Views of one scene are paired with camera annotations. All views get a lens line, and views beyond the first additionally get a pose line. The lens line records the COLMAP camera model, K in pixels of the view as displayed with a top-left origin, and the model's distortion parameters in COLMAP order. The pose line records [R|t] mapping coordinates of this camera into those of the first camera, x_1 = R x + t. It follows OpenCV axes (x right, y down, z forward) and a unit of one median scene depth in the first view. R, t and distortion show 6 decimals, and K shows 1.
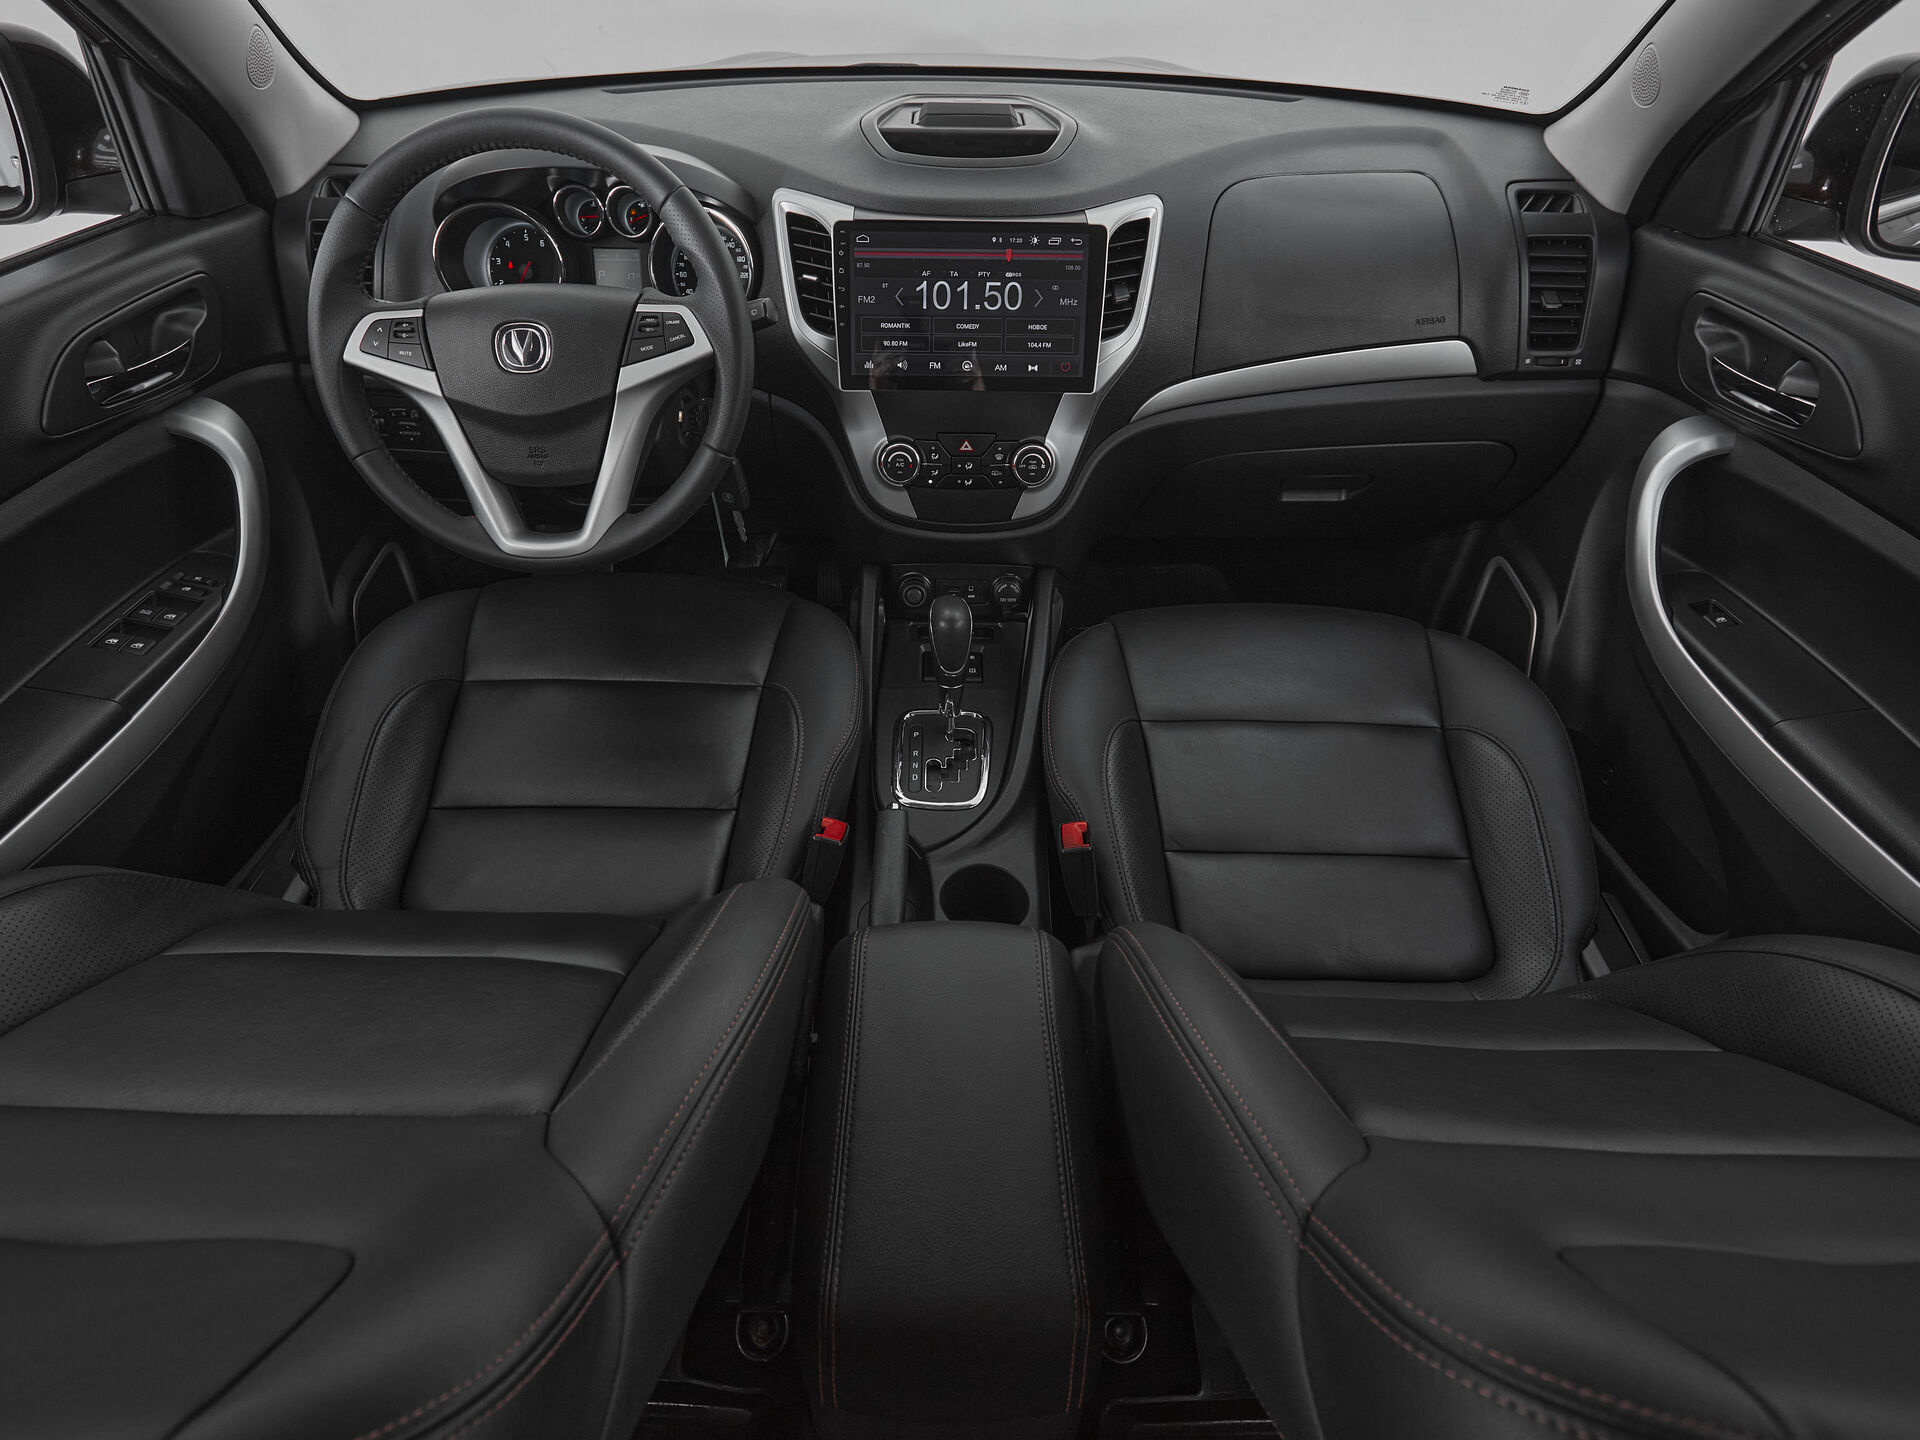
lens RADIAL K [[1031.6, 0, 939.2], [0, 1031.6, 732.5], [0, 0, 1]] dist [0.003666, -0.003088]
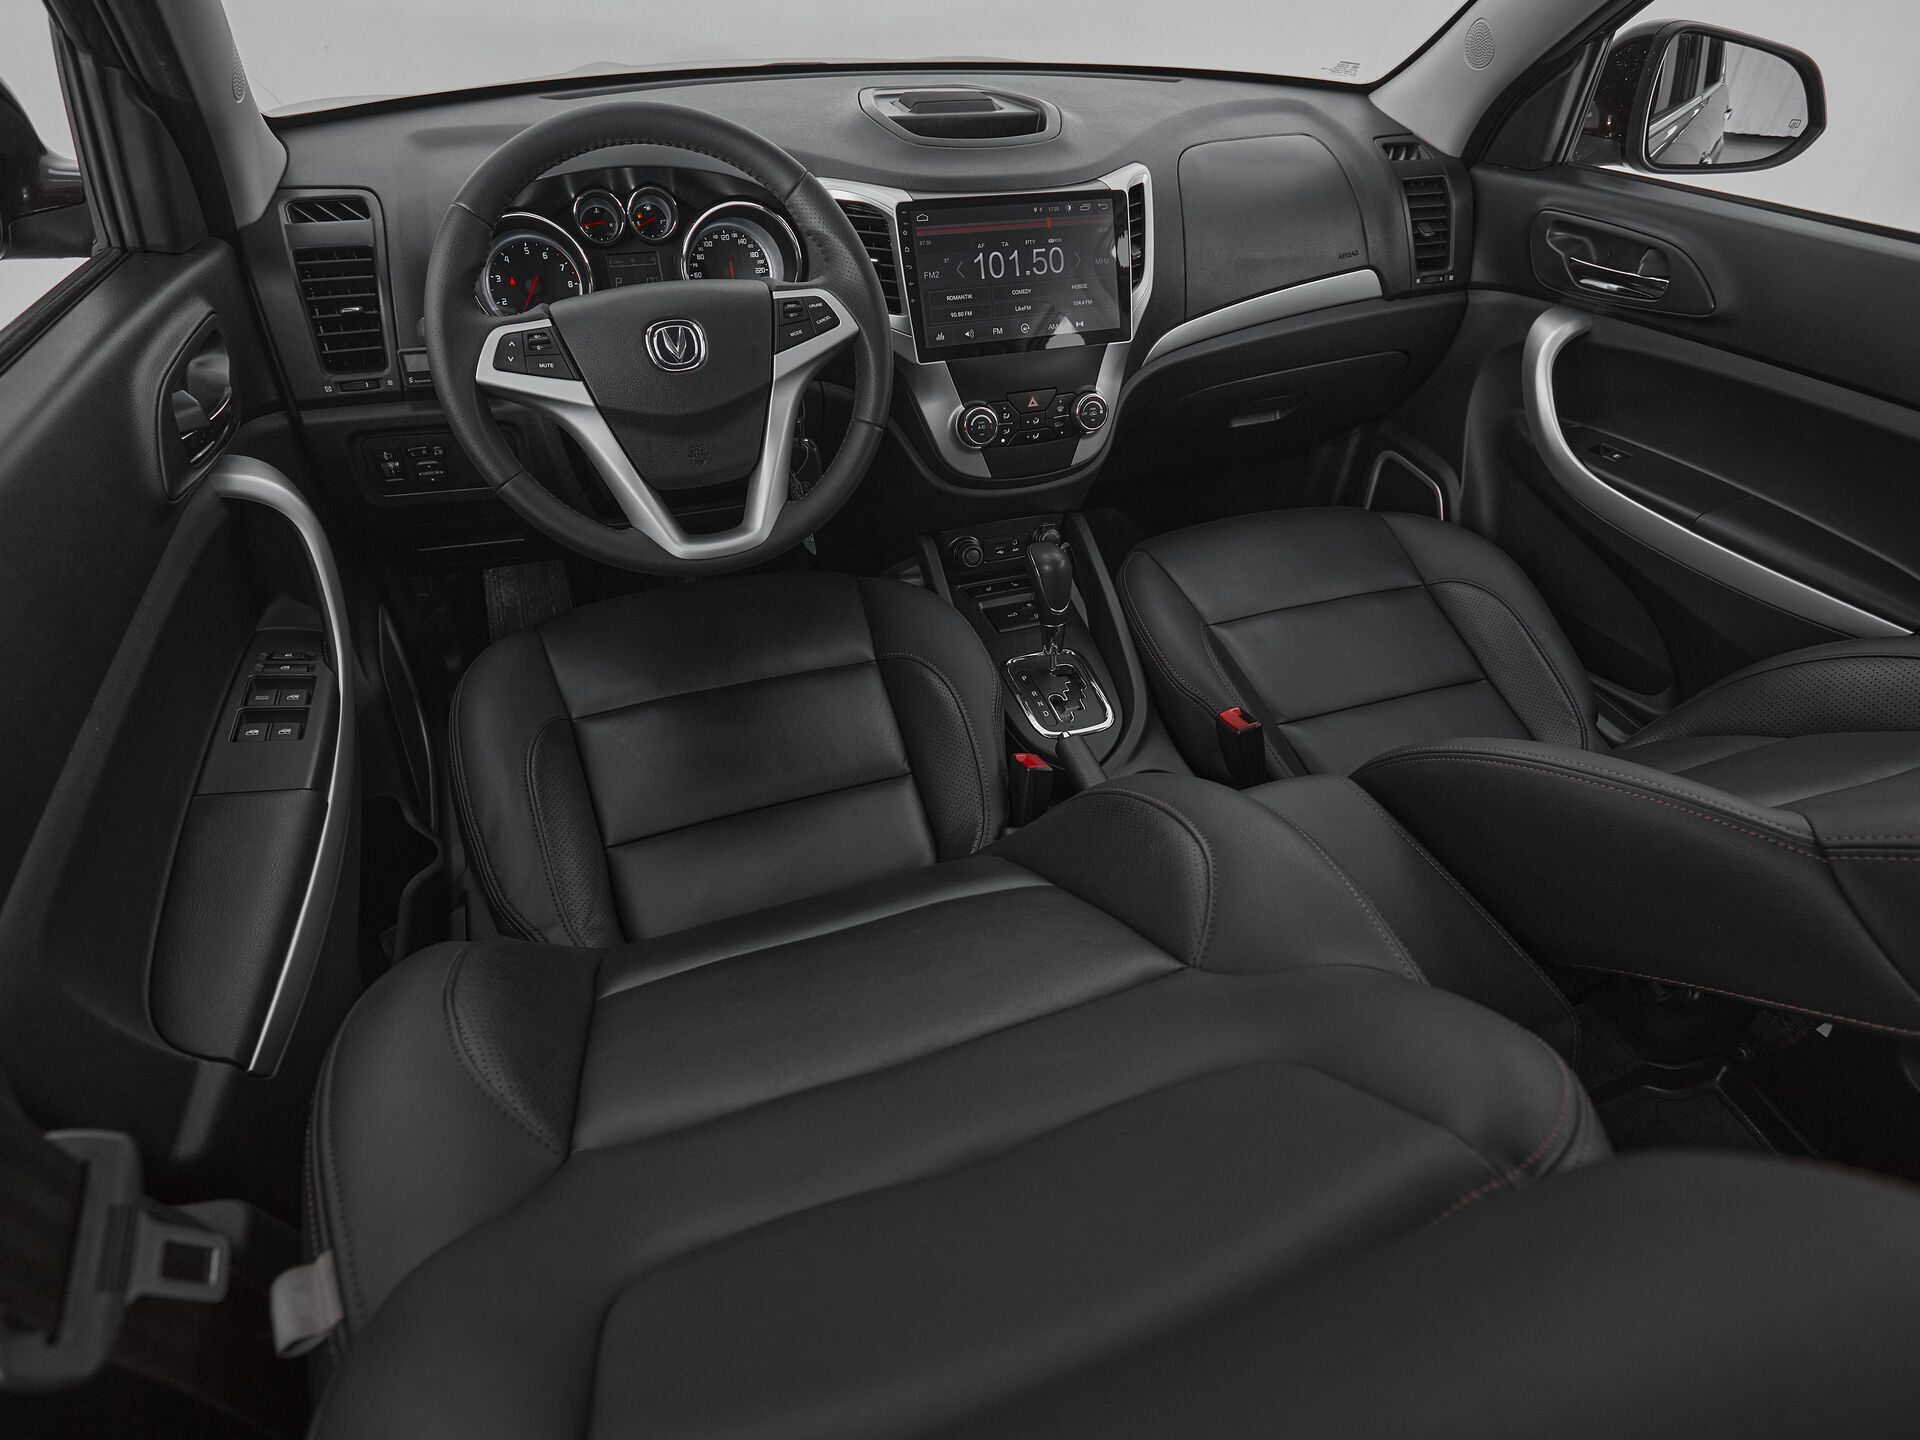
lens RADIAL K [[1031.6, 0, 963.0], [0, 1031.6, 730.5], [0, 0, 1]] dist [0.003666, -0.003088]
pose [[0.934612, -0.215224, 0.283160, -0.437166], [0.219057, 0.975538, 0.018457, 0.022720], [-0.280206, 0.044778, 0.958895, -0.001231]]
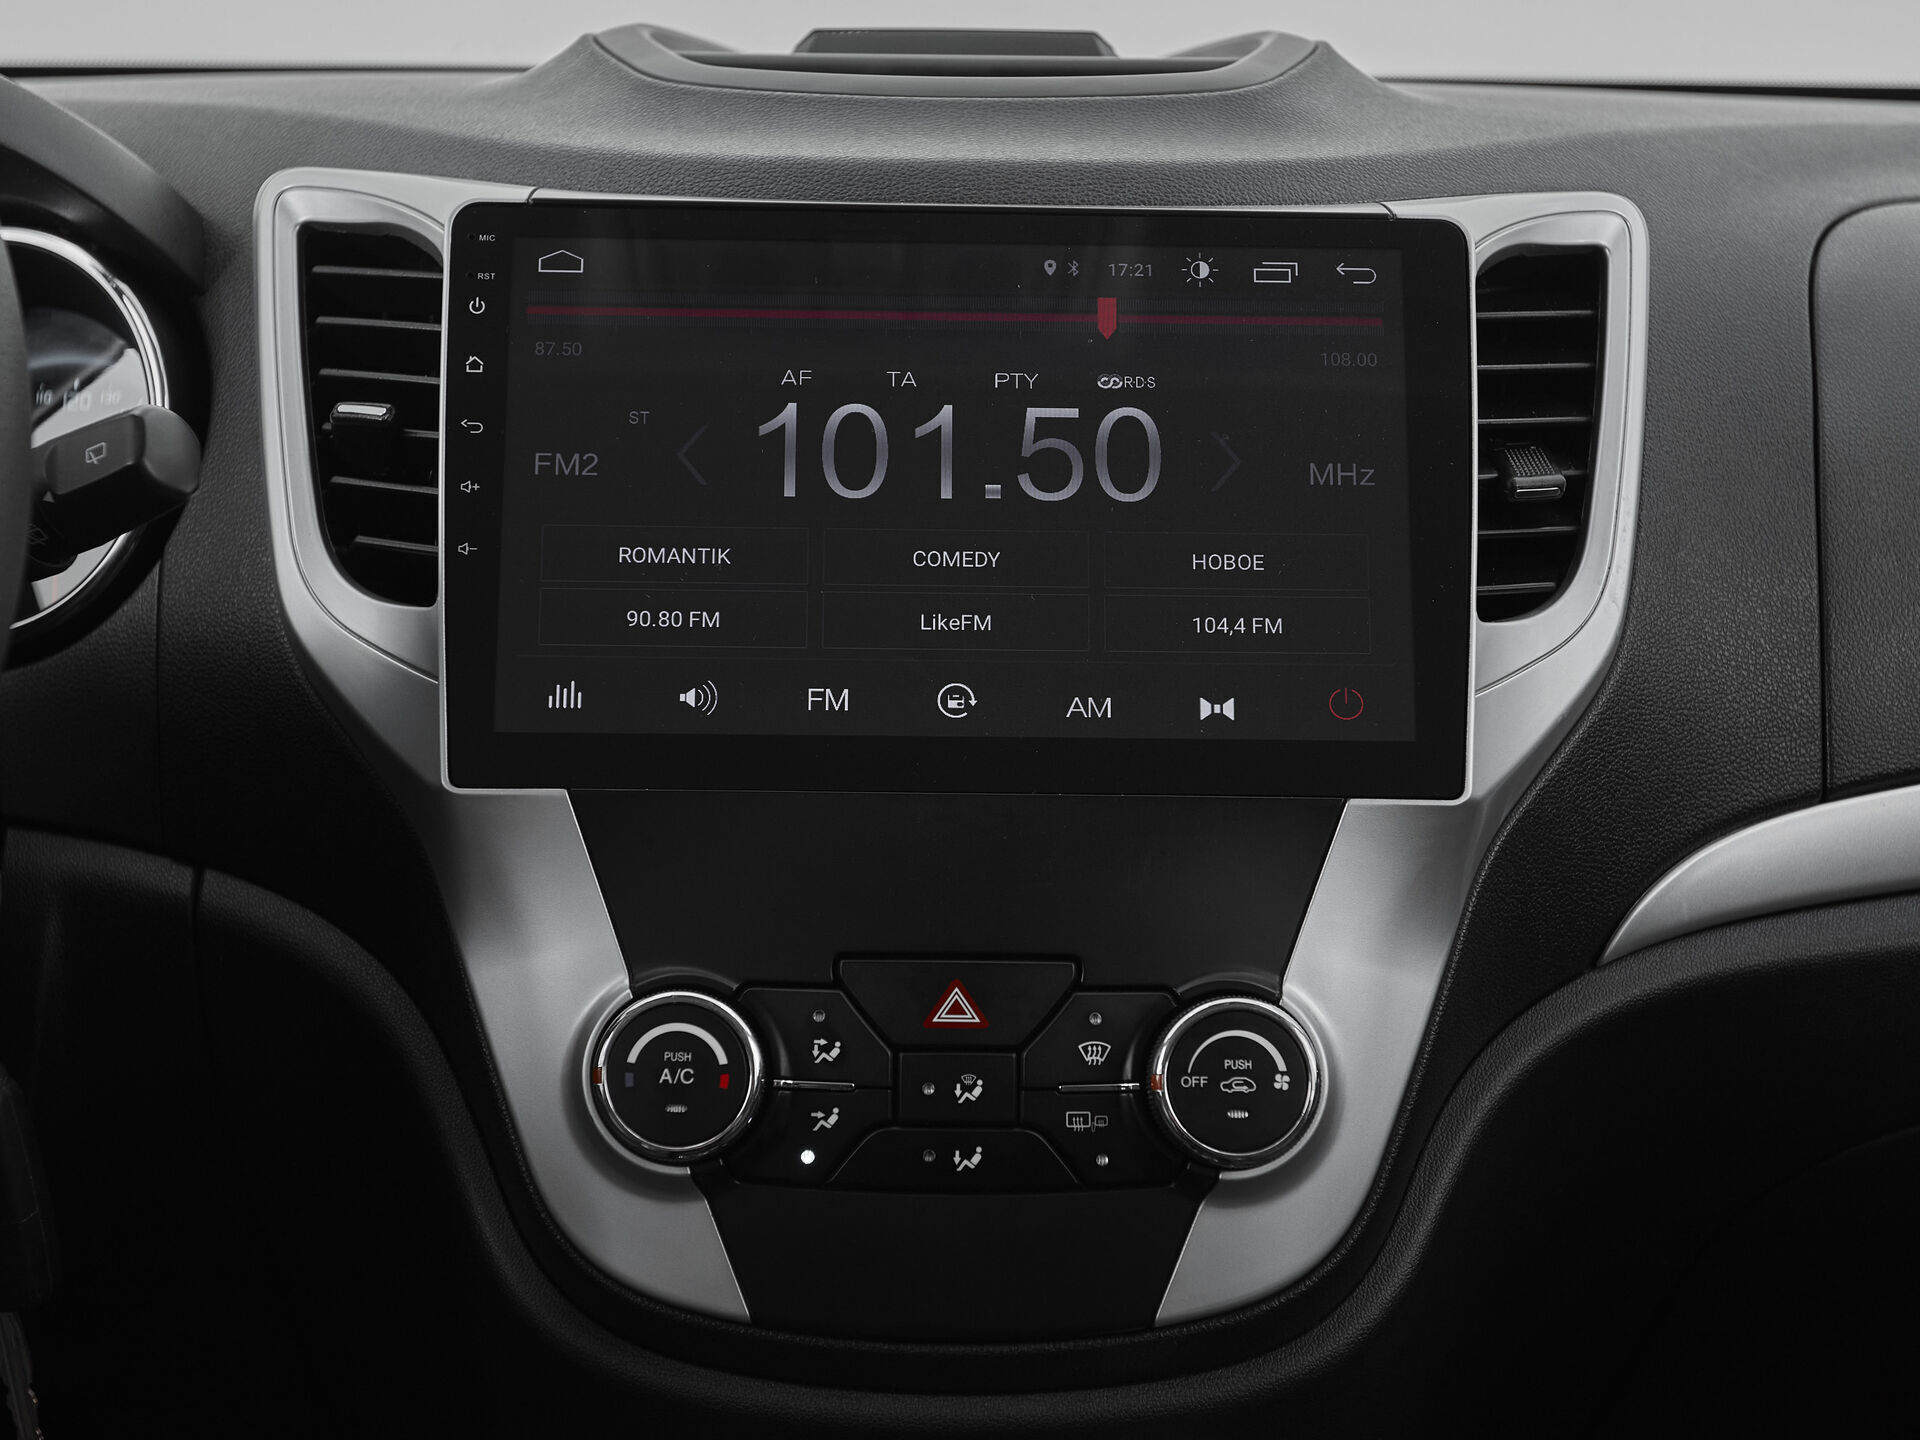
lens RADIAL K [[2763.4, 0, 958.4], [0, 2763.4, 725.5], [0, 0, 1]] dist [-0.006881, 0.000000]
pose [[0.999892, -0.001994, 0.014584, 0.018107], [0.008936, 0.869559, -0.493748, -0.017997], [-0.011697, 0.493825, 0.869483, 0.423895]]
